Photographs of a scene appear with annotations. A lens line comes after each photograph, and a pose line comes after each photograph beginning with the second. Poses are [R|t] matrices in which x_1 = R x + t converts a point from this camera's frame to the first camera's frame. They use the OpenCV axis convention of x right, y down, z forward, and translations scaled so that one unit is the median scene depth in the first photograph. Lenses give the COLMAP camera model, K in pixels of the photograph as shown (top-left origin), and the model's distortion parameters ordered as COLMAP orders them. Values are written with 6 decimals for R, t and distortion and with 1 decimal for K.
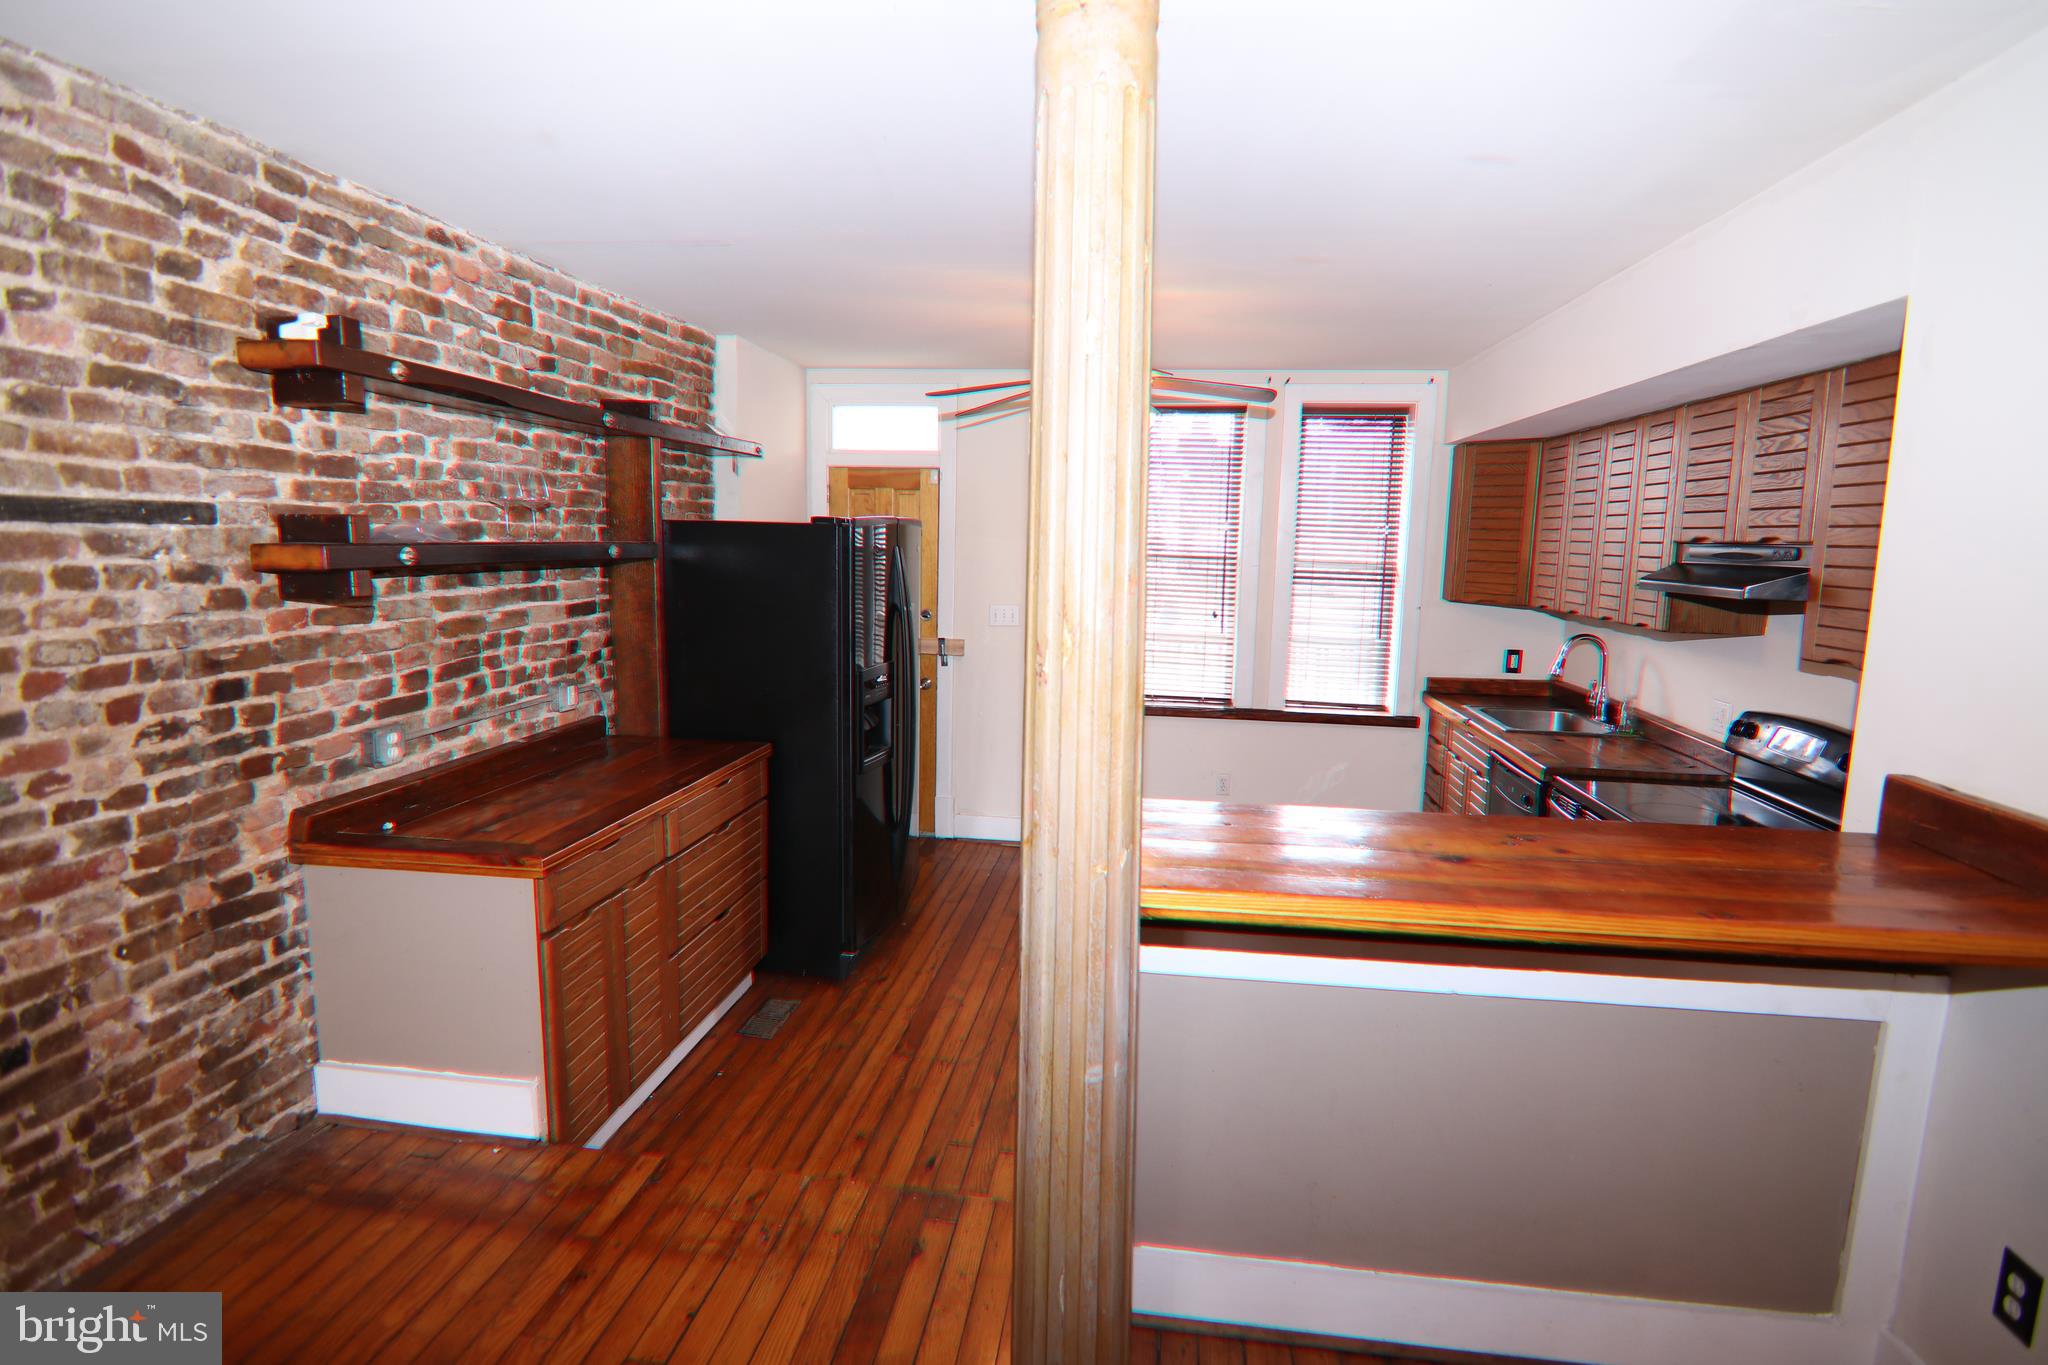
lens RADIAL K [[1026.2, 0, 1029.0], [0, 1026.2, 681.3], [0, 0, 1]] dist [-0.010659, -0.006178]
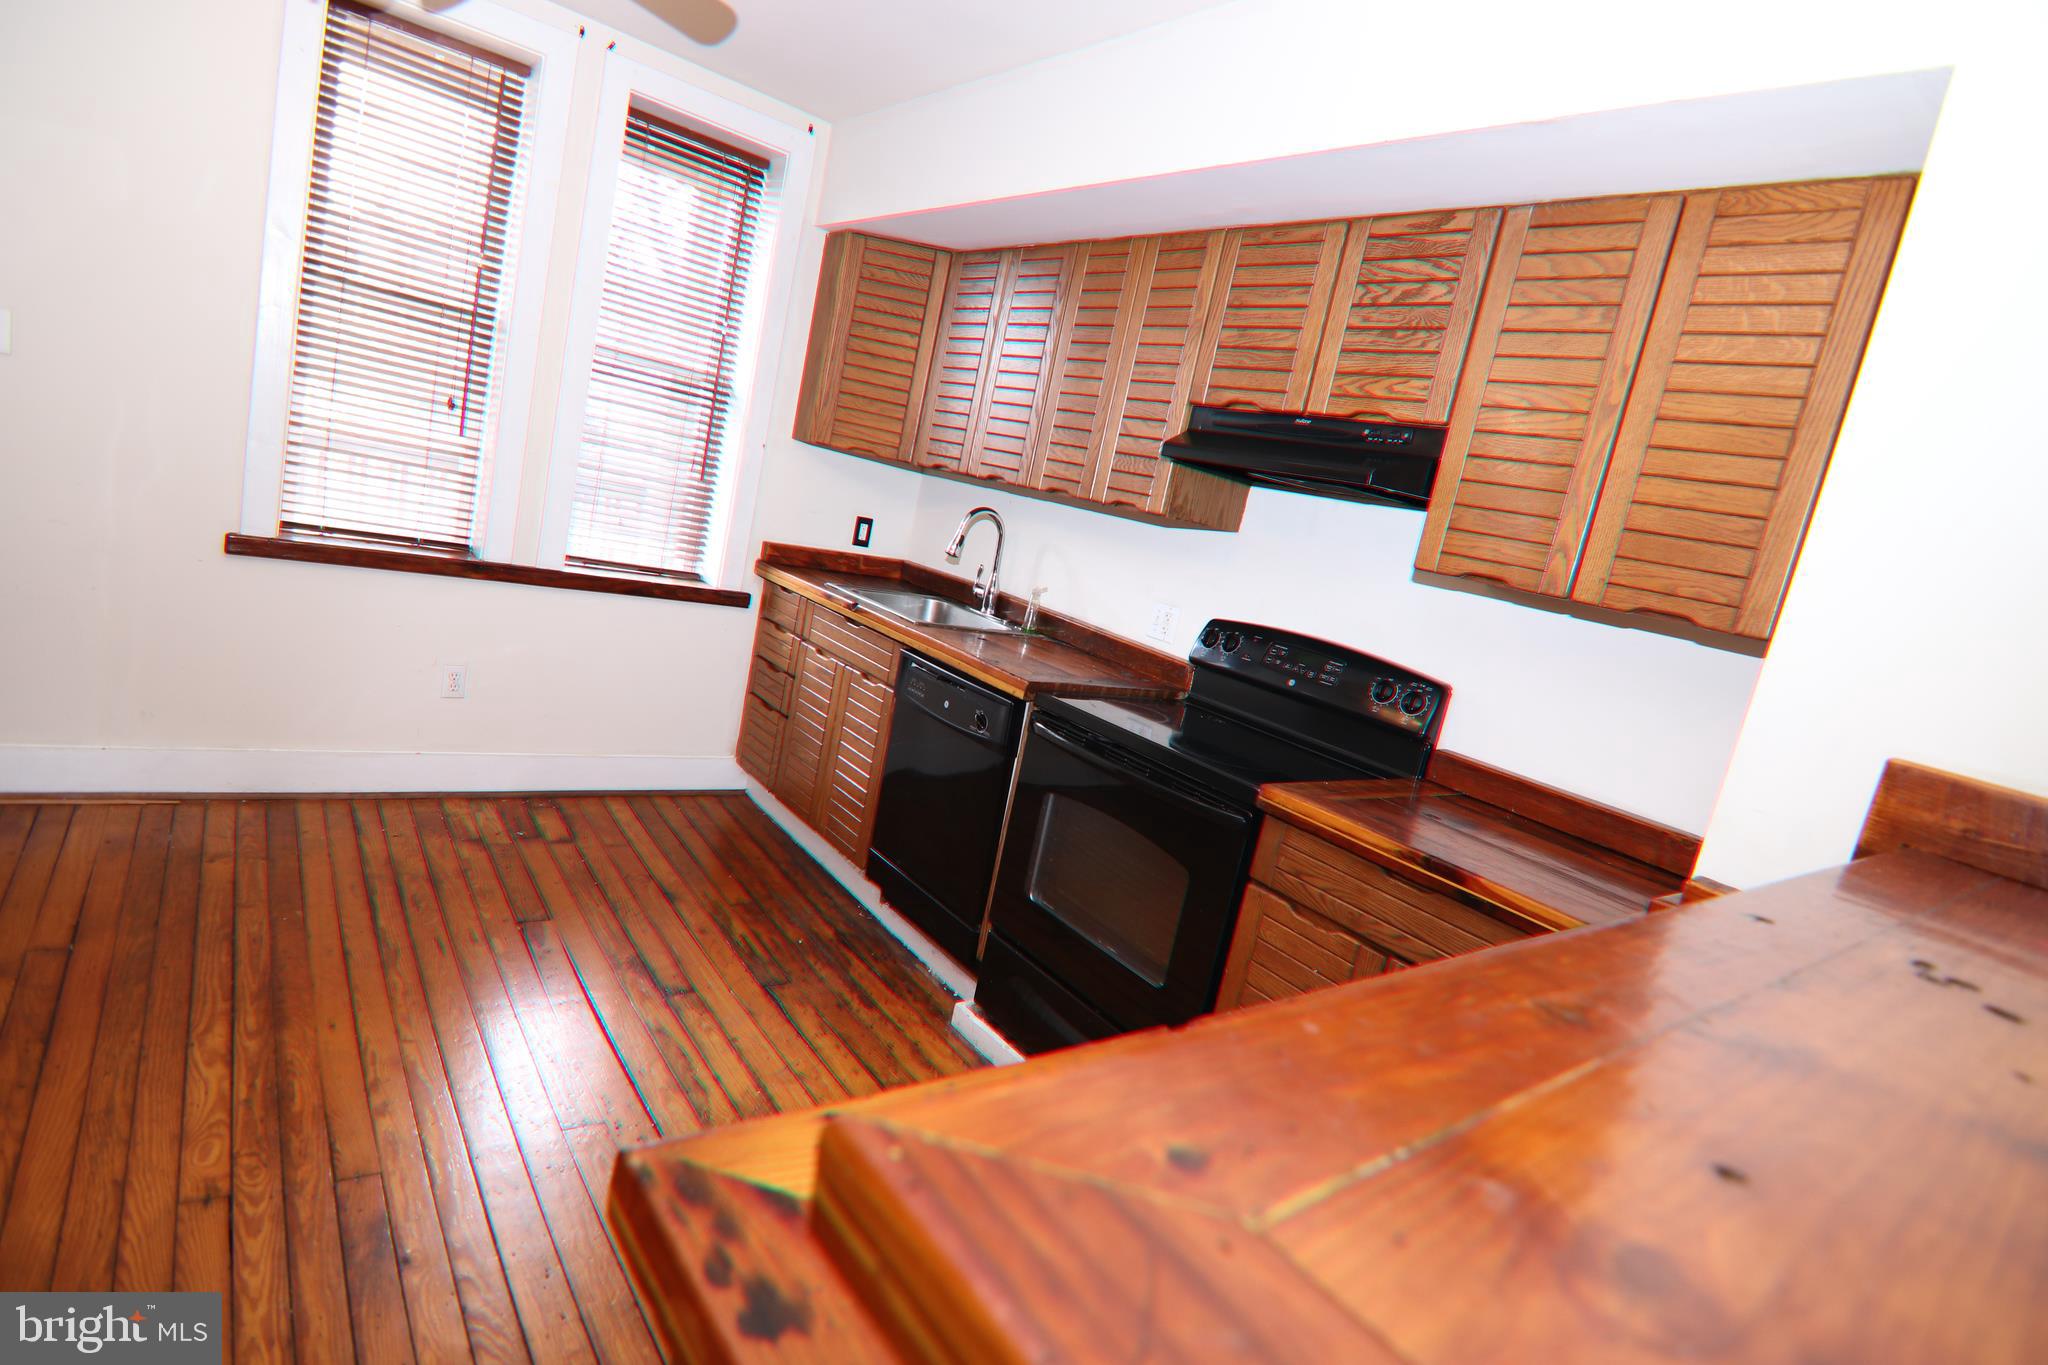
lens RADIAL K [[1026.2, 0, 1026.4], [0, 1026.2, 685.6], [0, 0, 1]] dist [-0.010659, -0.006178]
pose [[0.691448, -0.004901, 0.722409, -0.042871], [-0.093229, 0.991010, 0.095956, 0.021440], [-0.716385, -0.133698, 0.684775, 0.647998]]
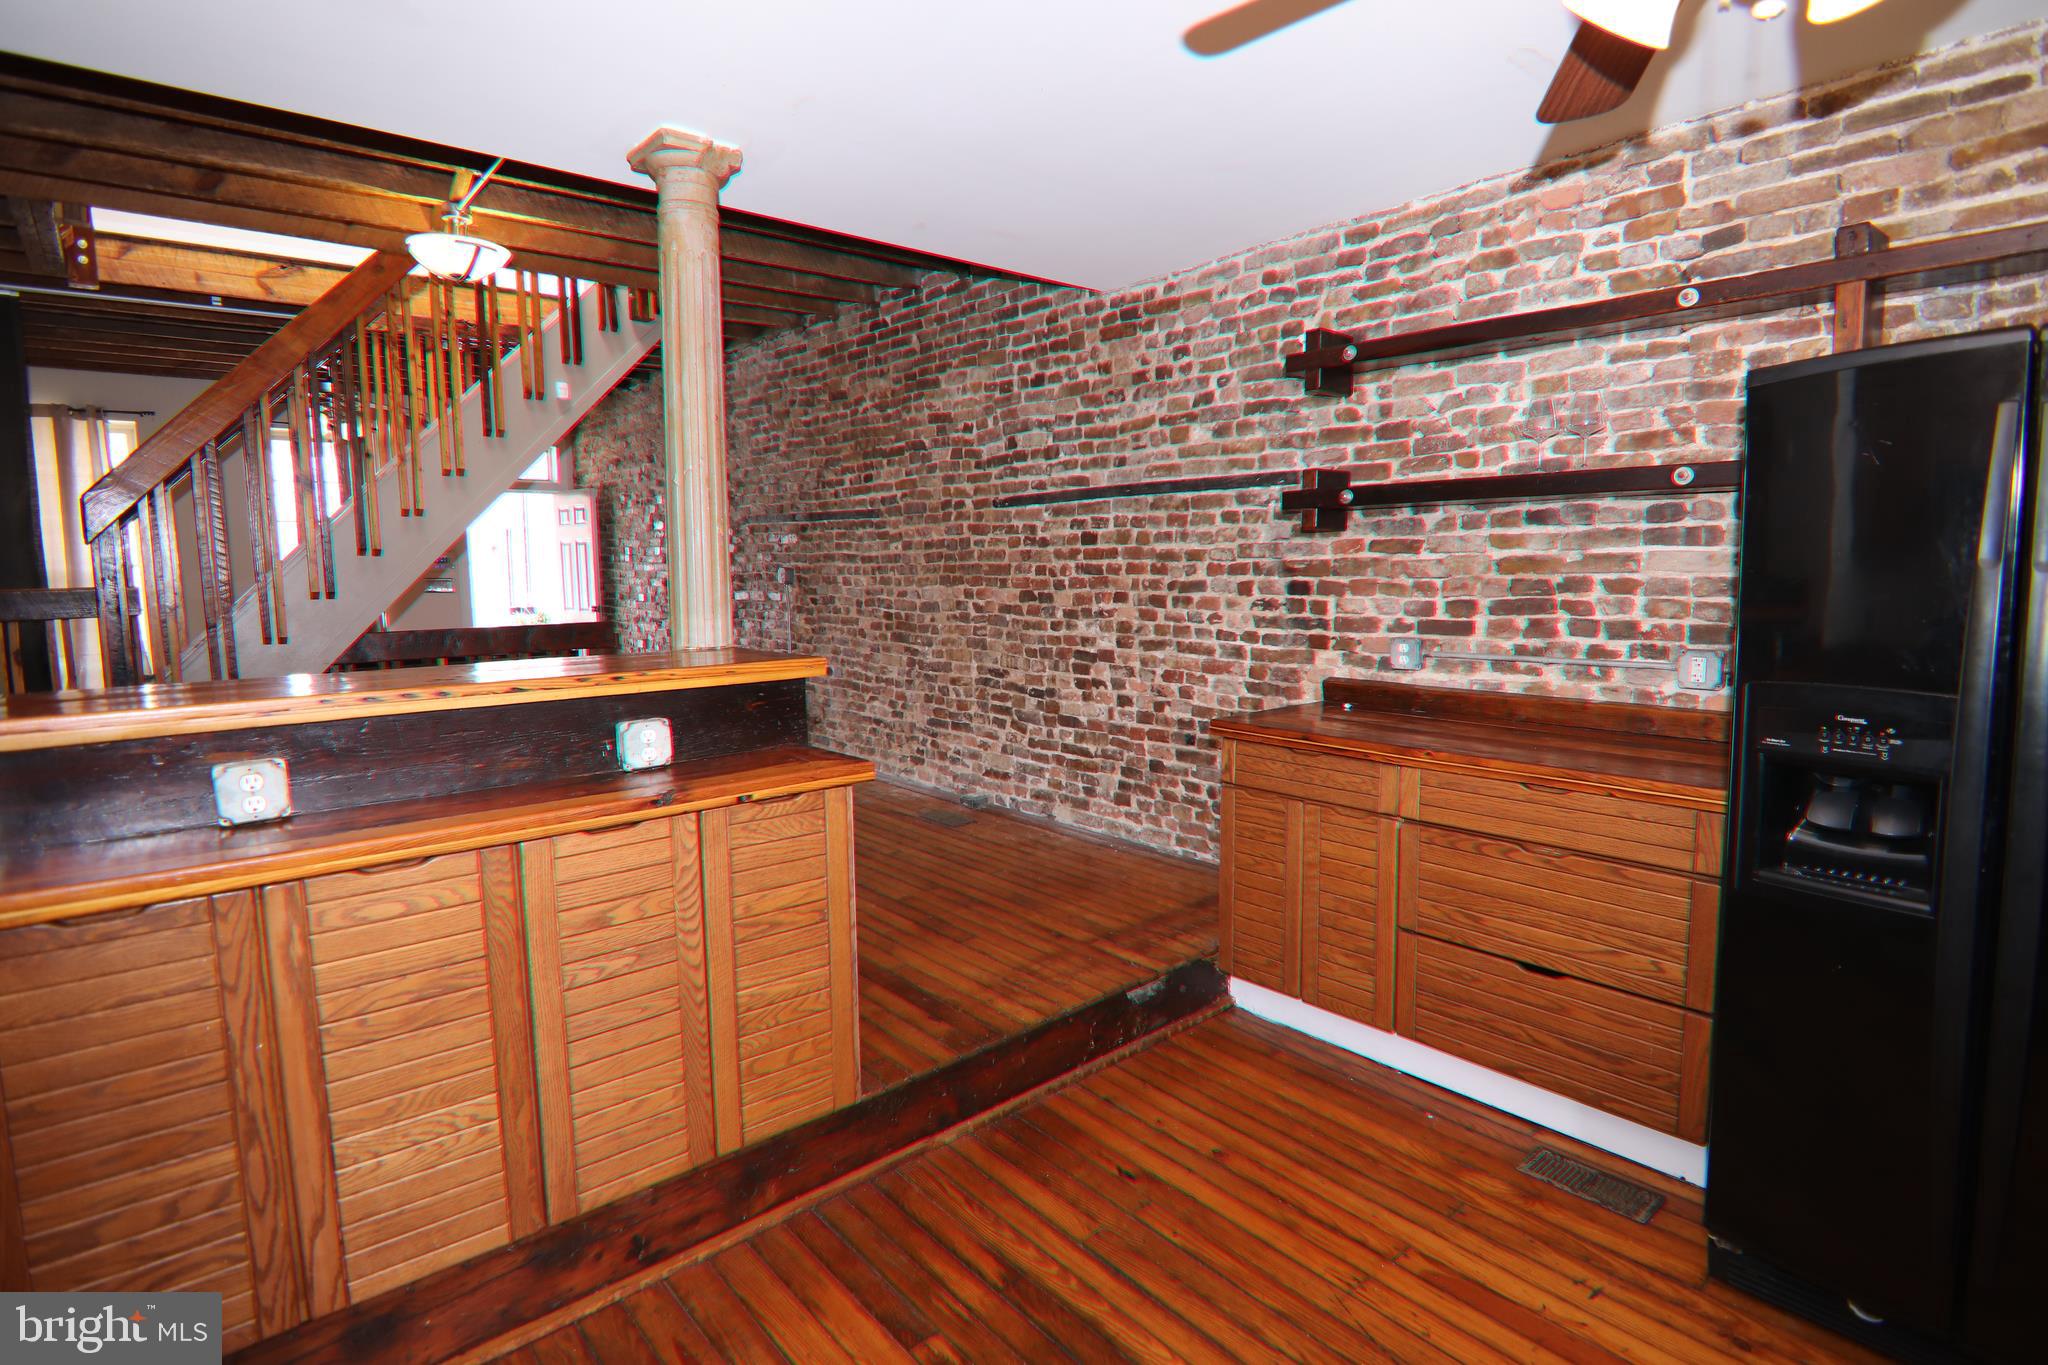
lens RADIAL K [[1026.2, 0, 1016.7], [0, 1026.2, 675.5], [0, 0, 1]] dist [-0.010659, -0.006178]
pose [[-0.667038, 0.075171, -0.741222, 0.595045], [-0.101124, 0.976554, 0.190041, -0.097918], [0.738129, 0.201720, -0.643797, 1.446830]]
